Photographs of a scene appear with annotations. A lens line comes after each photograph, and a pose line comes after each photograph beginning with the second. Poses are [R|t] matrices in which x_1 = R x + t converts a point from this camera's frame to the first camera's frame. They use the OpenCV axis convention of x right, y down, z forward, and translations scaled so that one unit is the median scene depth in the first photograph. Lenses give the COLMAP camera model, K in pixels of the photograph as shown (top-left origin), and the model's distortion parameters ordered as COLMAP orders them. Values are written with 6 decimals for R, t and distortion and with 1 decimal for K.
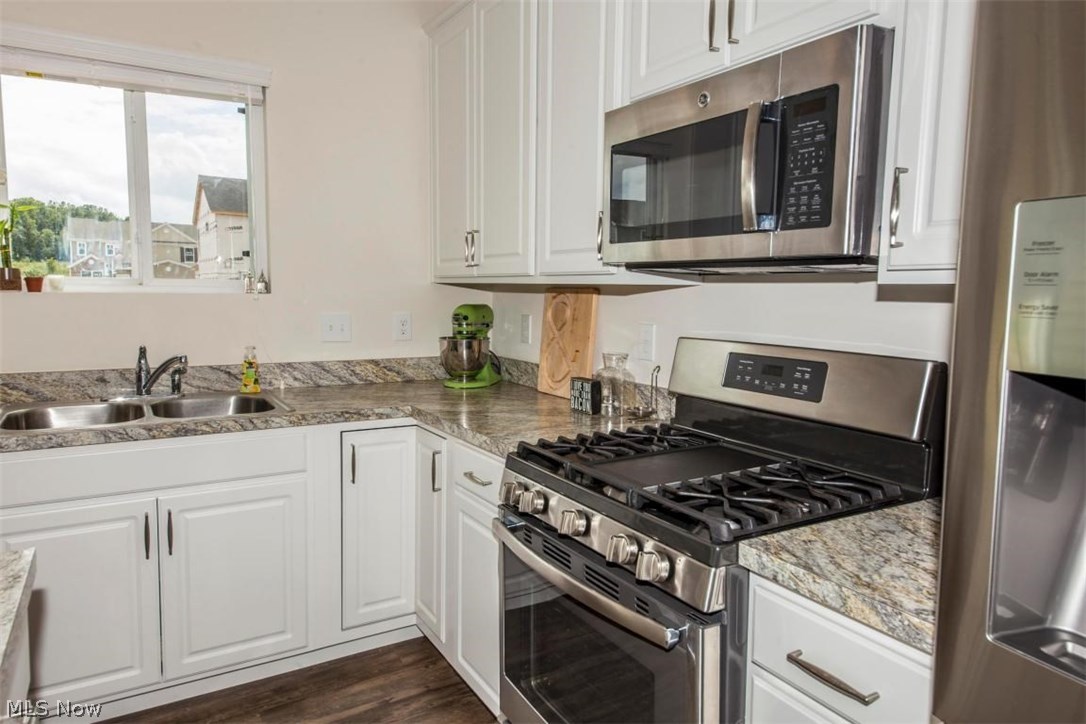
lens RADIAL K [[717.5, 0, 536.6], [0, 717.5, 367.2], [0, 0, 1]] dist [0.049332, -0.023819]
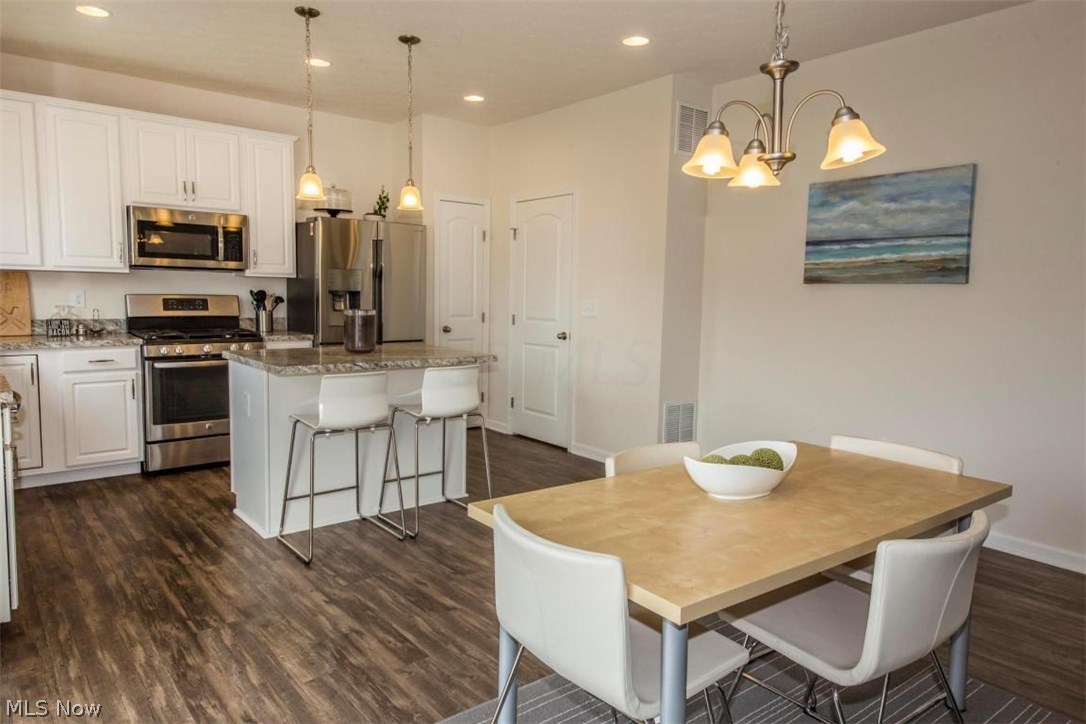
lens RADIAL K [[717.5, 0, 537.6], [0, 717.5, 363.6], [0, 0, 1]] dist [0.049332, -0.023819]
pose [[-0.123408, -0.106169, 0.986660, -3.092583], [0.100494, 0.987812, 0.118862, 0.046581], [-0.987255, 0.113822, -0.111234, -0.087825]]
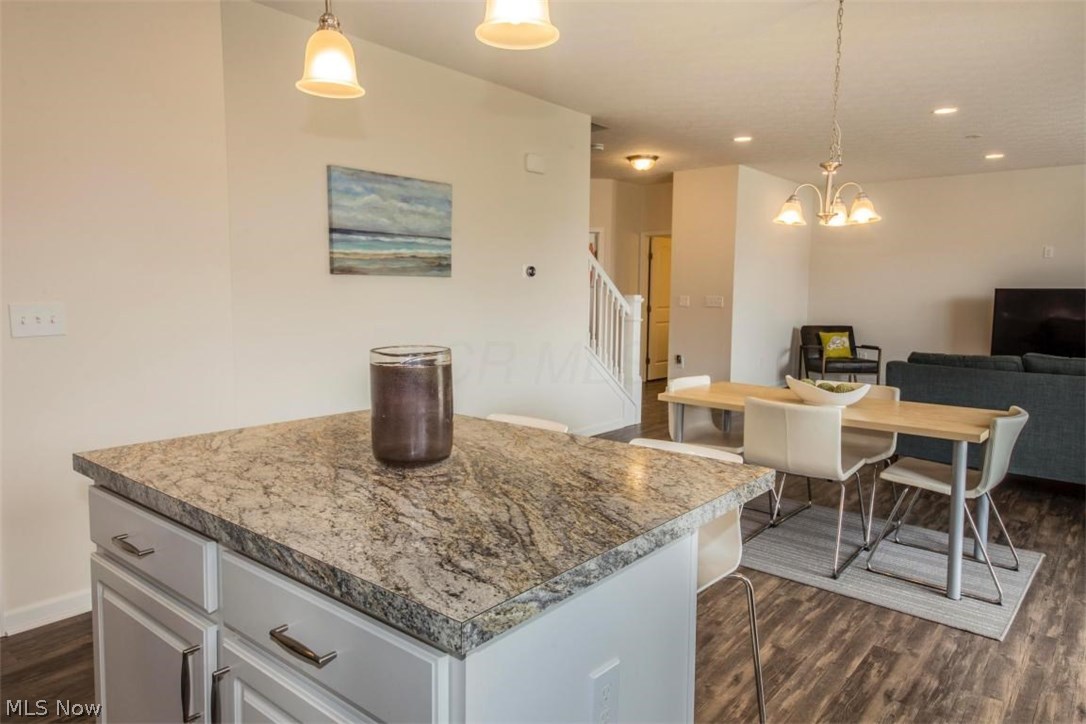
lens RADIAL K [[717.5, 0, 538.2], [0, 717.5, 354.2], [0, 0, 1]] dist [0.049332, -0.023819]
pose [[-0.942887, 0.016380, -0.332710, 0.956299], [-0.055341, 0.977208, 0.204943, -0.177131], [0.328484, 0.211650, -0.920490, 1.757237]]
